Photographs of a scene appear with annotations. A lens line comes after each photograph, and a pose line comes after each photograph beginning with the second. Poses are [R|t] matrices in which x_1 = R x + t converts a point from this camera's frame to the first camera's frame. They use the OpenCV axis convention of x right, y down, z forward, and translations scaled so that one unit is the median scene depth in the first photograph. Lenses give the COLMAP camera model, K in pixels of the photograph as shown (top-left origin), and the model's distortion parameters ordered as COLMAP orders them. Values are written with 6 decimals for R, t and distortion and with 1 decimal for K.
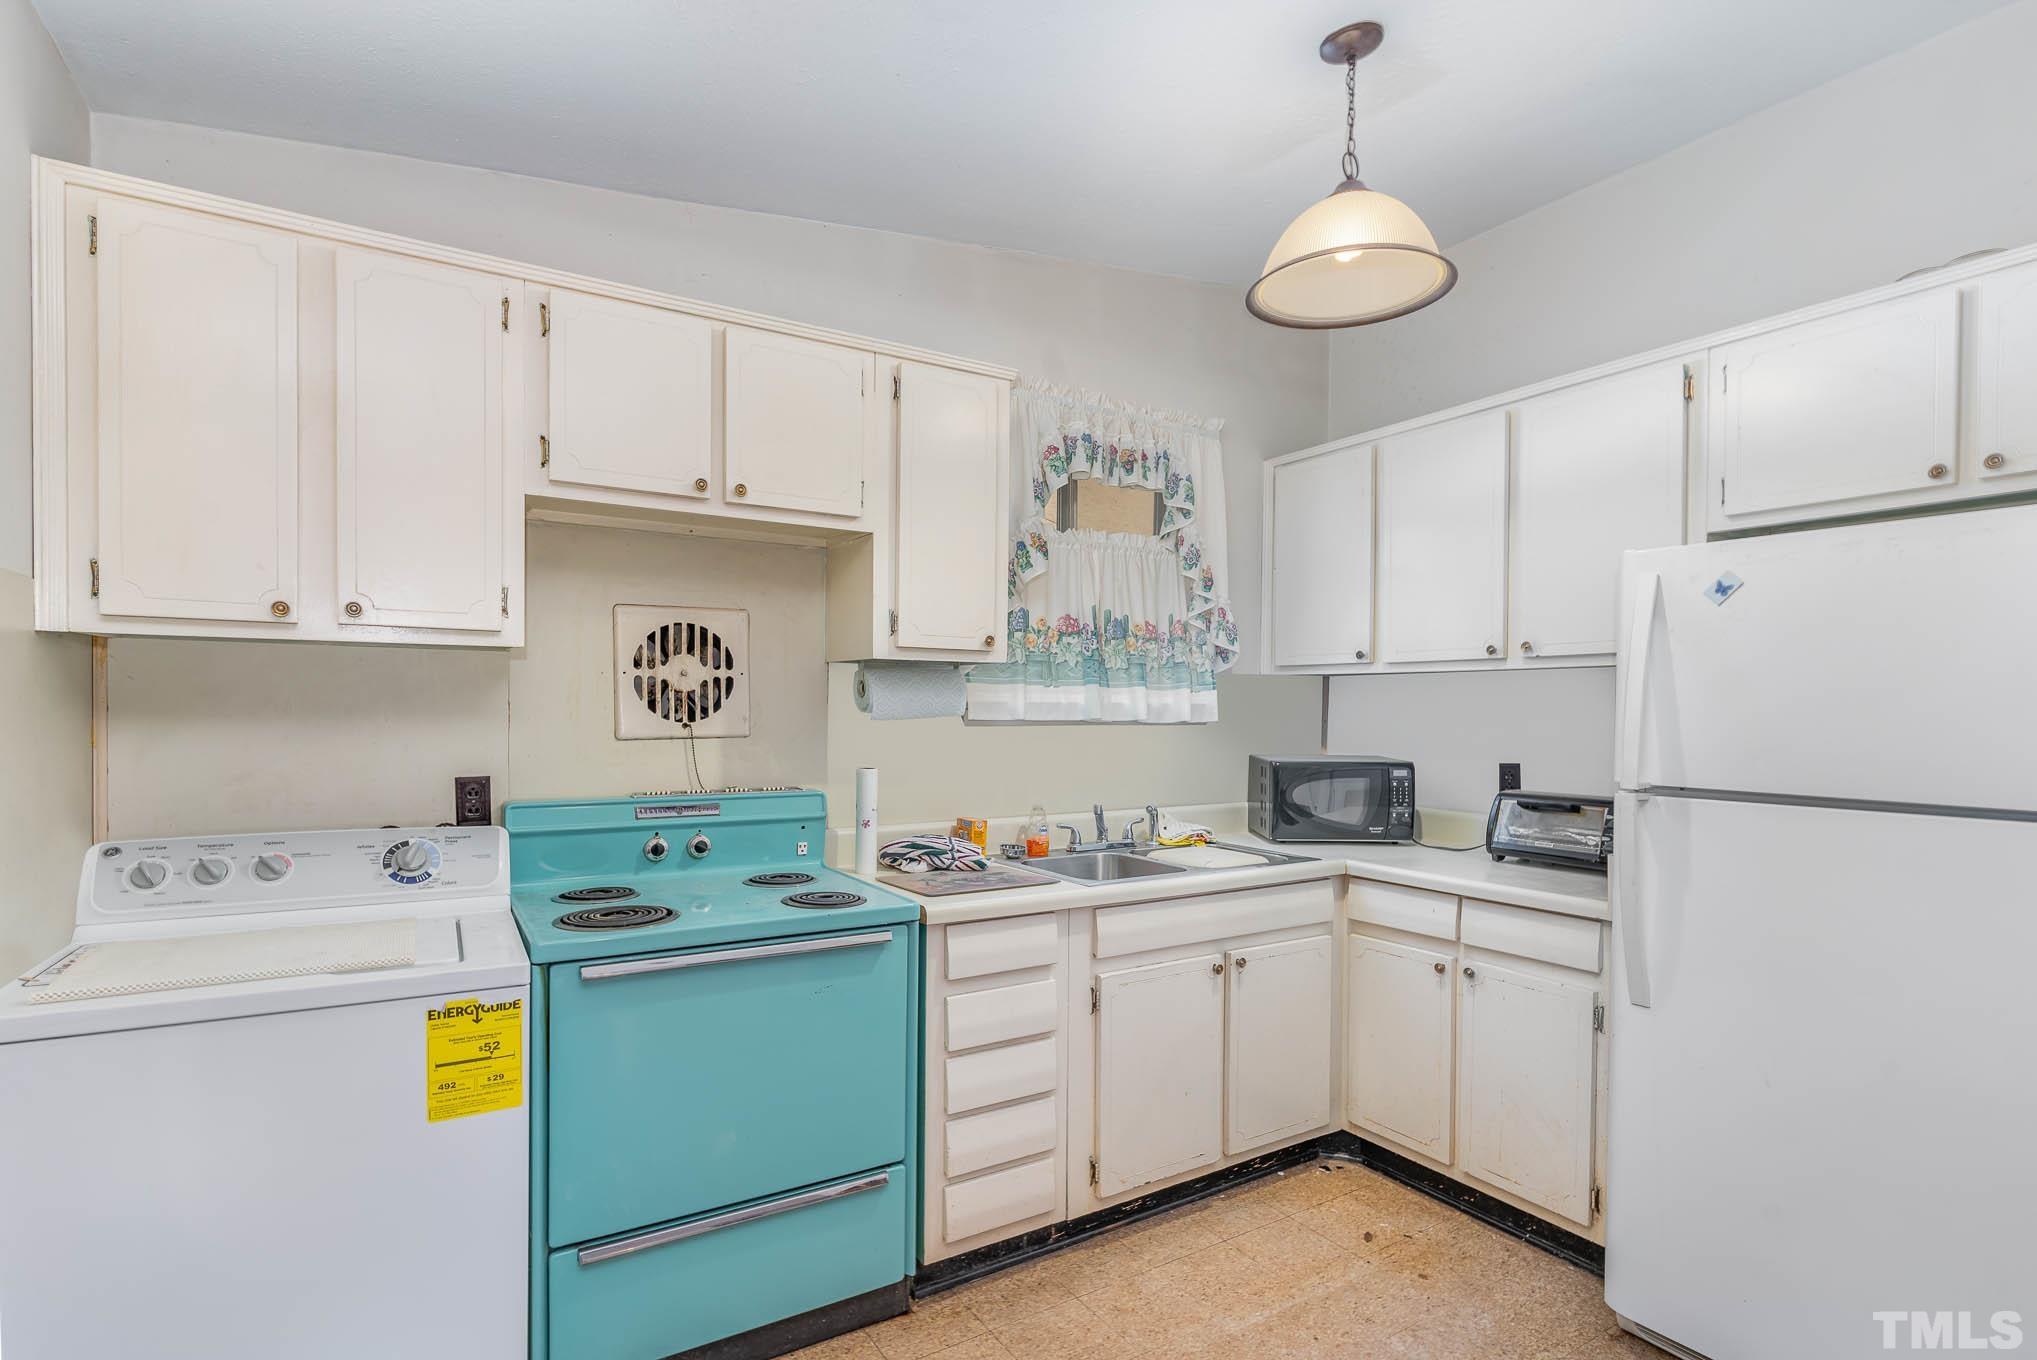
lens RADIAL K [[986.4, 0, 1028.5], [0, 986.4, 718.4], [0, 0, 1]] dist [0.001255, -0.000835]
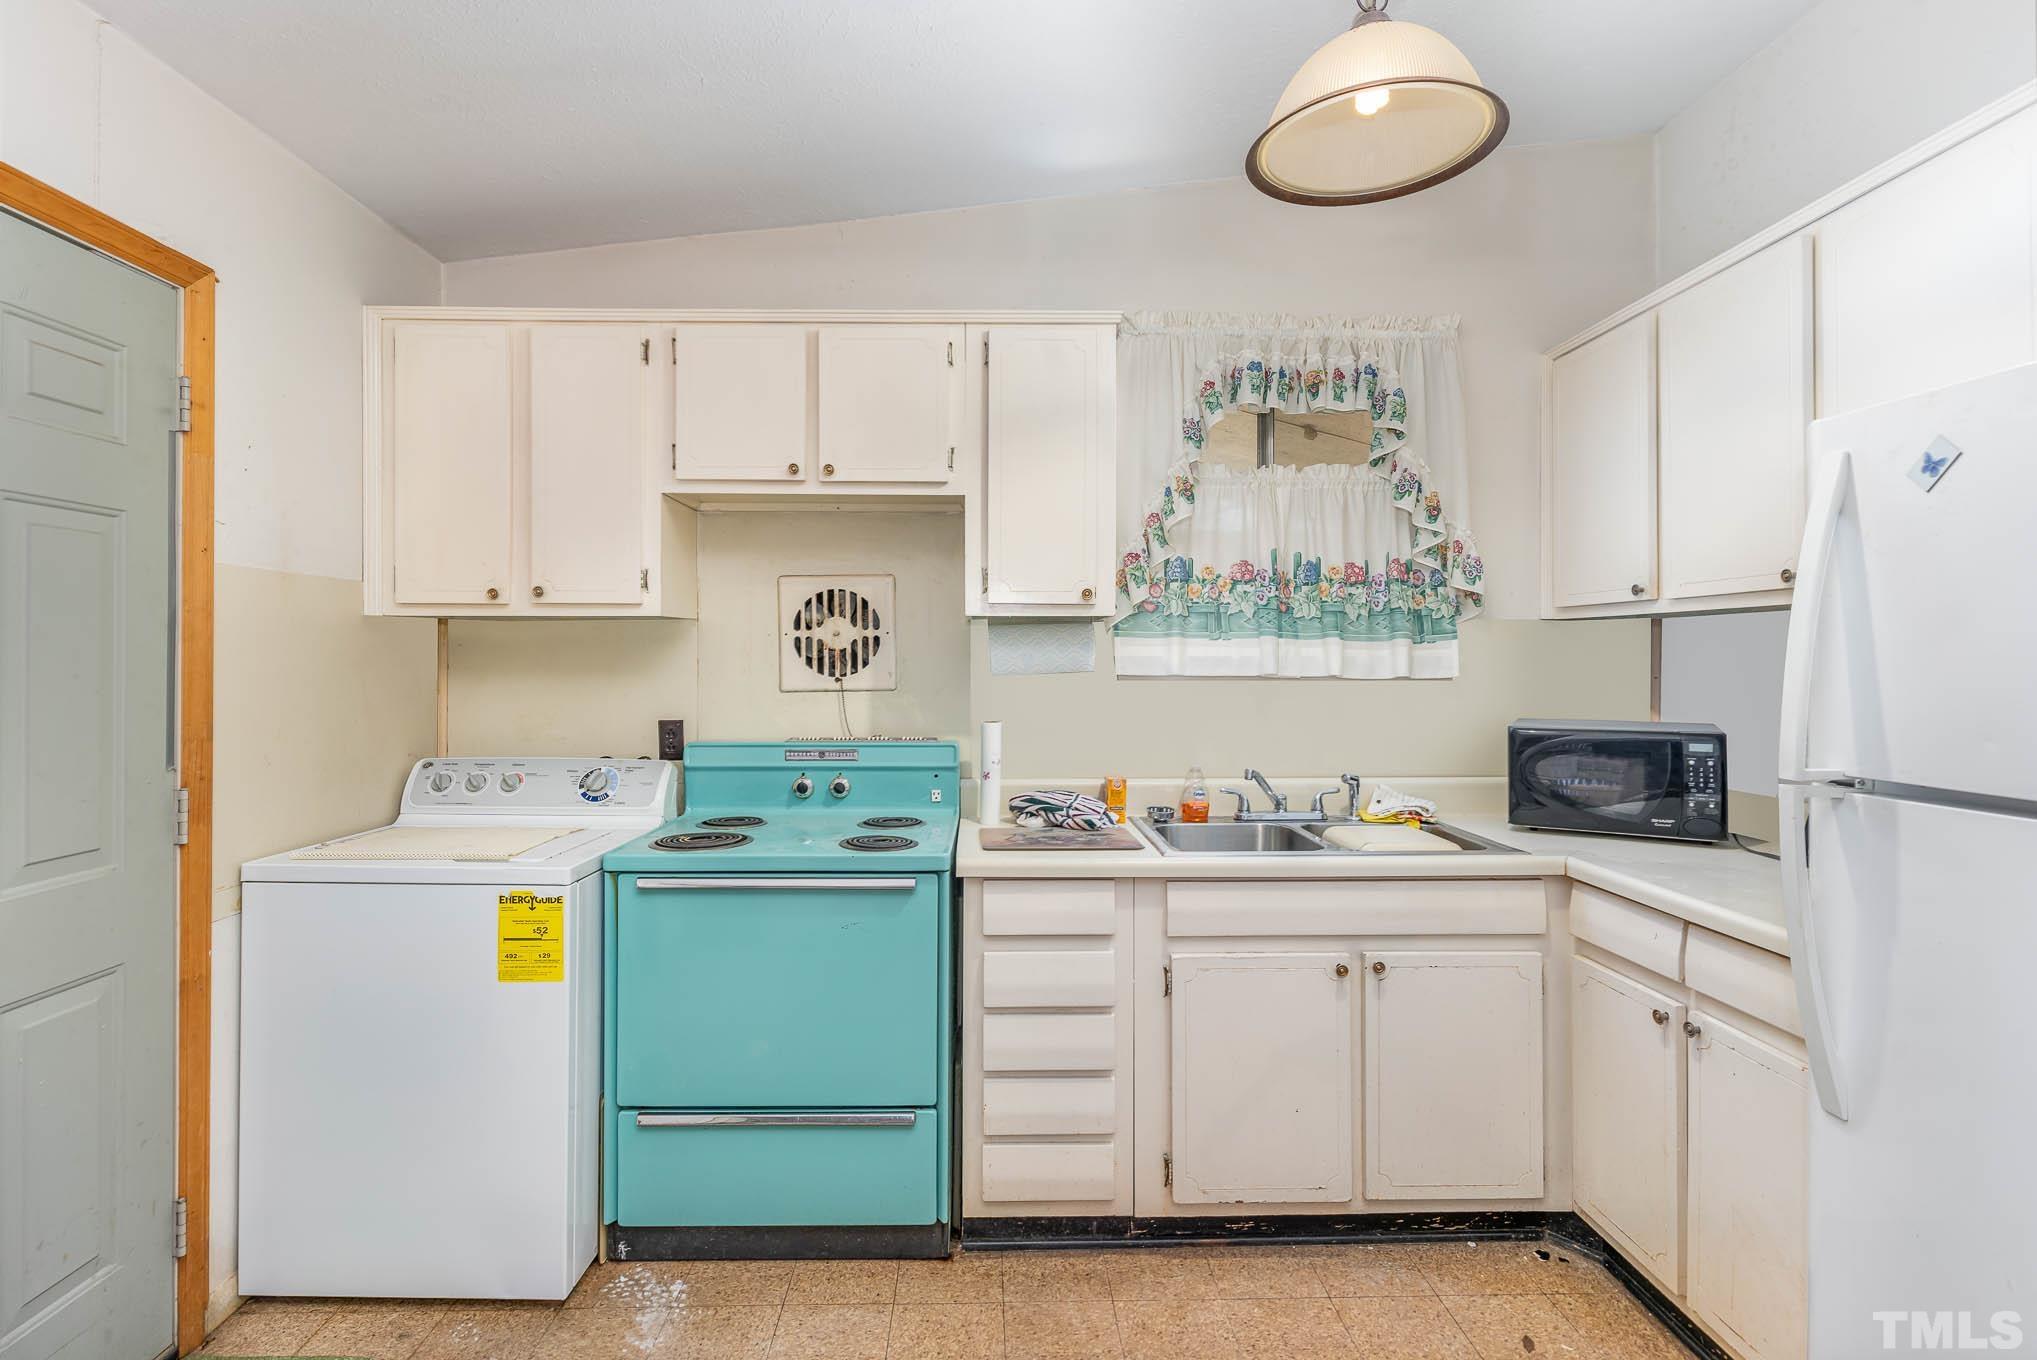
lens RADIAL K [[986.4, 0, 1021.8], [0, 986.4, 651.2], [0, 0, 1]] dist [0.001255, -0.000835]
pose [[0.859681, -0.011548, -0.510701, 0.420076], [-0.000337, 0.999731, -0.023174, 0.000569], [0.510831, 0.020095, 0.859446, 0.139080]]
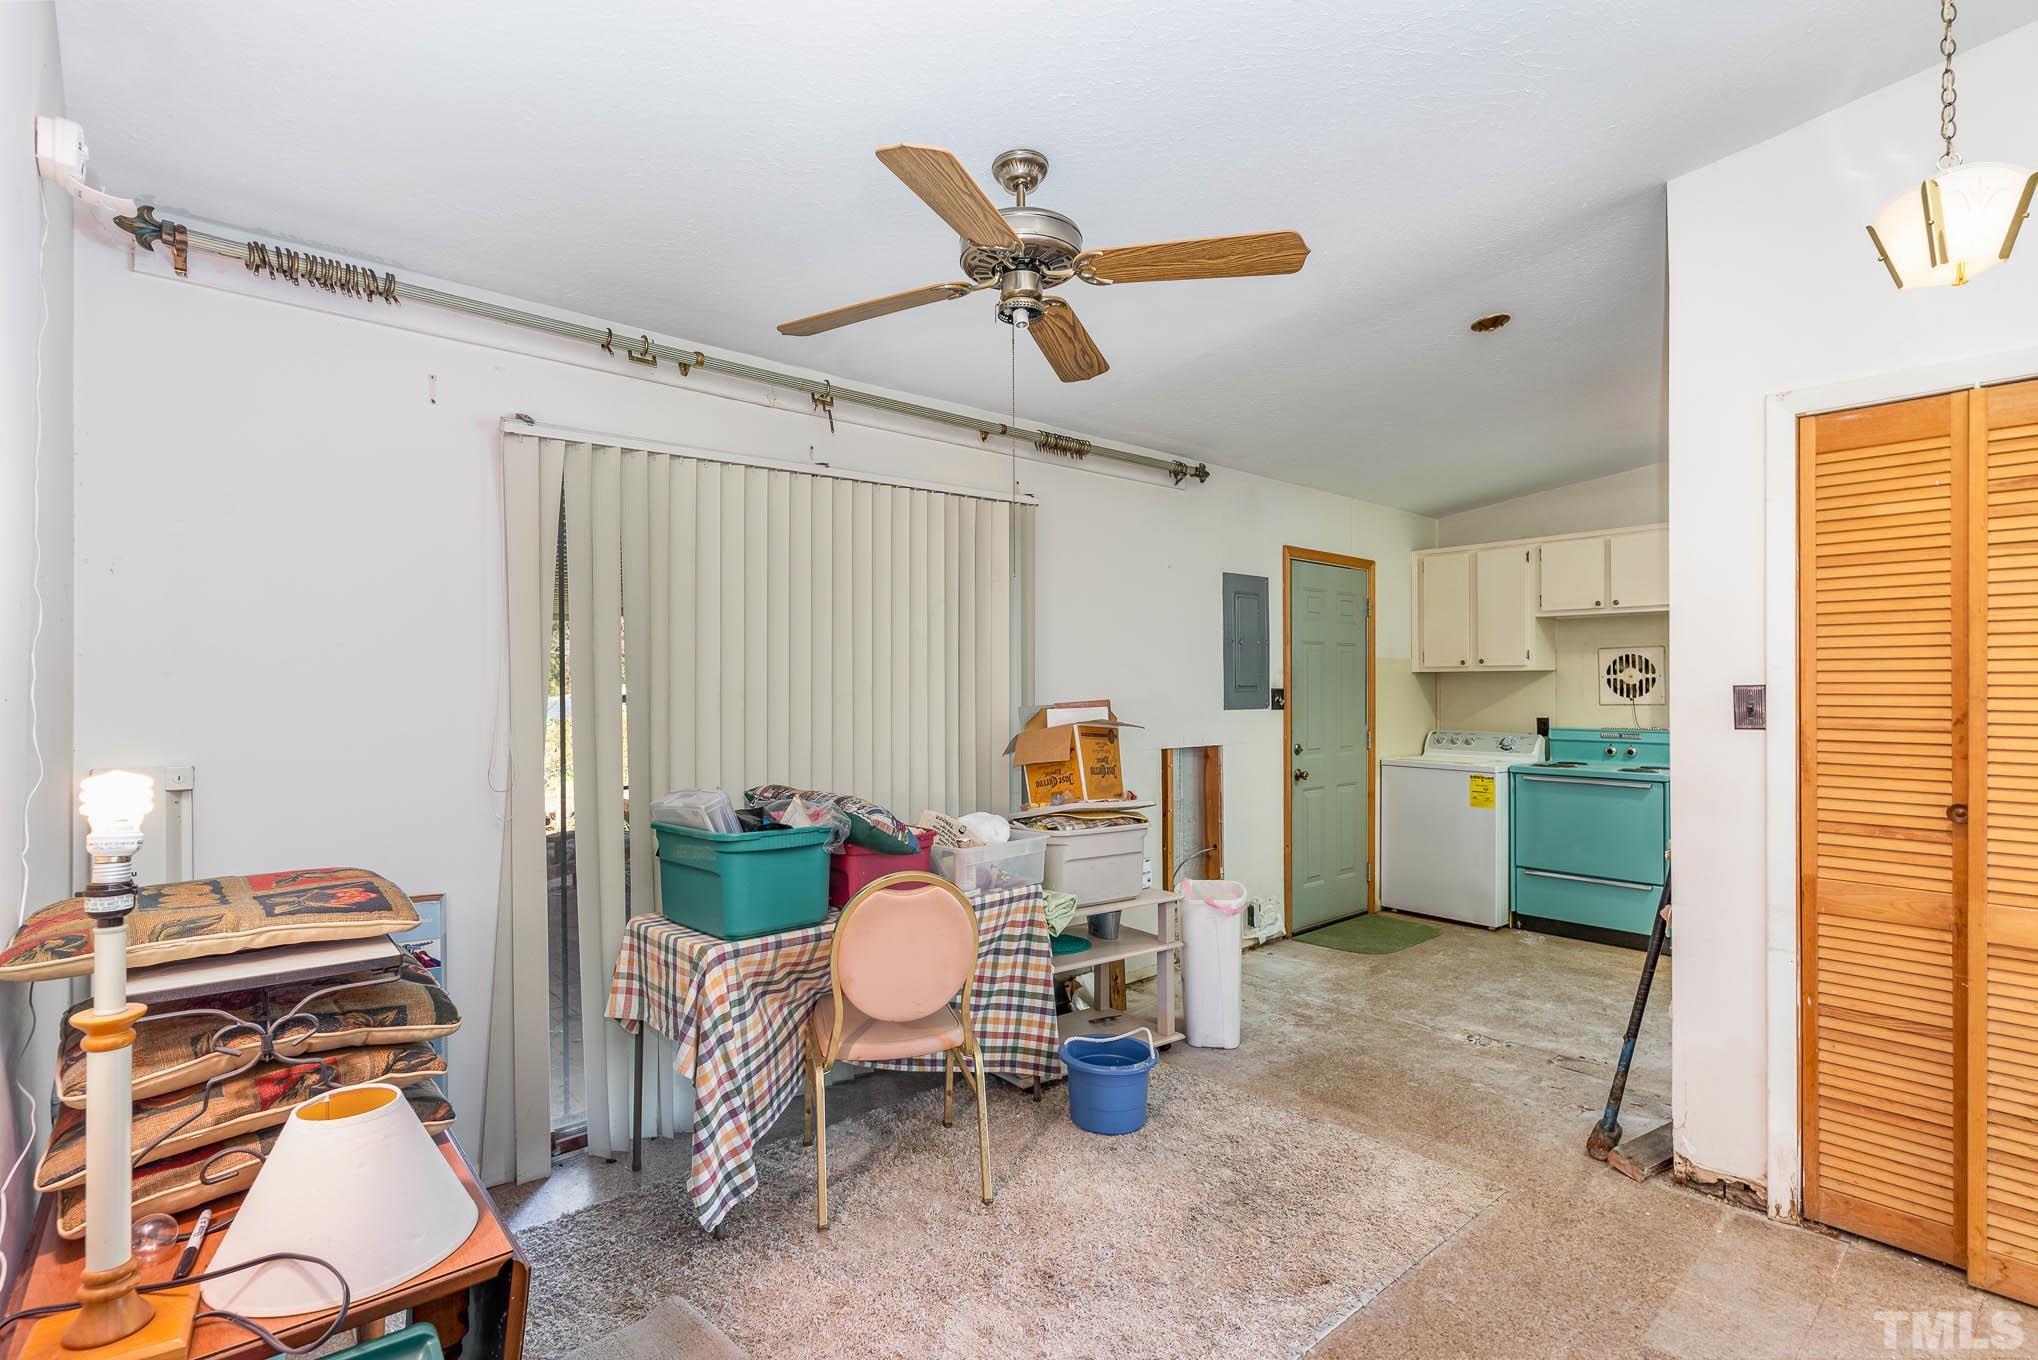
lens RADIAL K [[986.8, 0, 987.3], [0, 986.8, 678.9], [0, 0, 1]] dist [0.001255, -0.000835]
pose [[0.141115, -0.014466, -0.989888, 1.722126], [-0.010933, 0.999809, -0.016170, 0.013344], [0.989933, 0.013104, 0.140930, -0.798516]]
